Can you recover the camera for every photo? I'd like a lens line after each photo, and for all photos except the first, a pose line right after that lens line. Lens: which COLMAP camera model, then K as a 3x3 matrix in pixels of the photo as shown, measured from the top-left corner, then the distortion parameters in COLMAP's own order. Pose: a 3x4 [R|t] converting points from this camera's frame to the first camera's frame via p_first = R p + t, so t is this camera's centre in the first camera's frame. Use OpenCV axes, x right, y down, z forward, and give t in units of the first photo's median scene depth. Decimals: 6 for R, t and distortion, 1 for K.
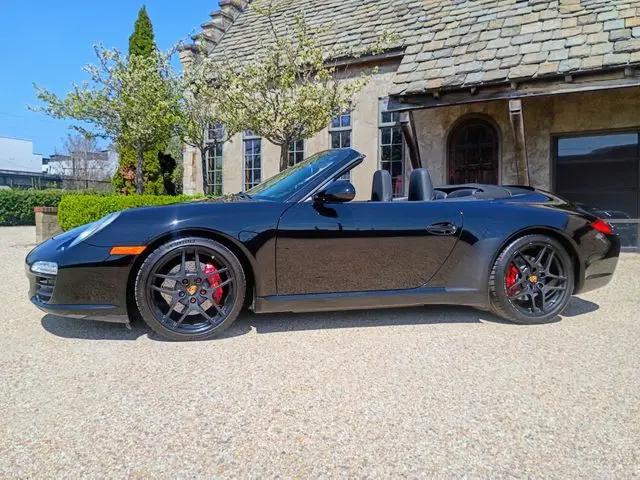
lens RADIAL K [[563.1, 0, 320.8], [0, 563.1, 236.2], [0, 0, 1]] dist [0.060569, -0.085000]
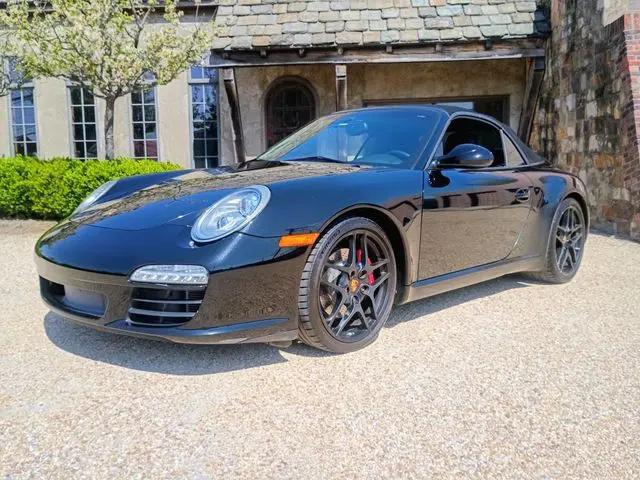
lens RADIAL K [[563.1, 0, 319.1], [0, 563.1, 241.4], [0, 0, 1]] dist [0.060569, -0.085000]
pose [[0.885233, -0.068147, 0.460130, -0.185656], [0.032620, 0.995869, 0.084734, -0.008977], [-0.464003, -0.060000, 0.883799, 0.084487]]
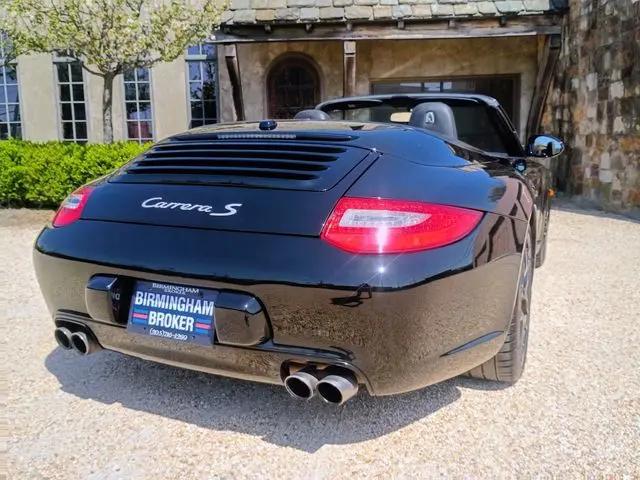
lens RADIAL K [[563.1, 0, 324.1], [0, 563.1, 237.6], [0, 0, 1]] dist [0.060569, -0.085000]
pose [[0.862950, -0.089729, 0.497259, -0.209072], [0.035864, 0.992501, 0.116854, -0.019569], [-0.504016, -0.083005, 0.859697, 0.147884]]
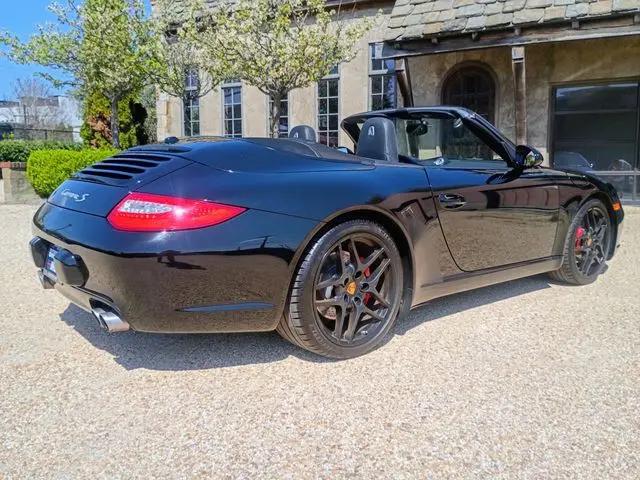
lens RADIAL K [[563.1, 0, 320.9], [0, 563.1, 241.4], [0, 0, 1]] dist [0.060569, -0.085000]
pose [[0.997625, -0.015608, 0.067091, -0.056016], [0.008774, 0.994849, 0.100983, -0.014390], [-0.068321, -0.100154, 0.992623, 0.041272]]
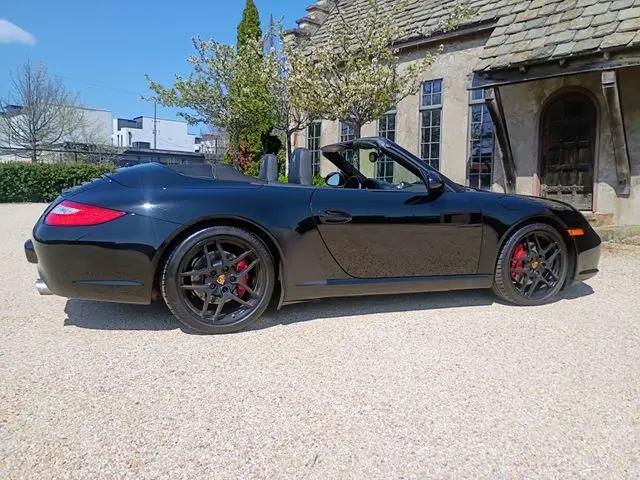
lens RADIAL K [[563.1, 0, 319.4], [0, 563.1, 239.3], [0, 0, 1]] dist [0.060569, -0.085000]
pose [[0.969120, 0.028878, -0.244893, 0.120345], [-0.017174, 0.998612, 0.049792, -0.007716], [0.245991, -0.044048, 0.968271, -0.014718]]
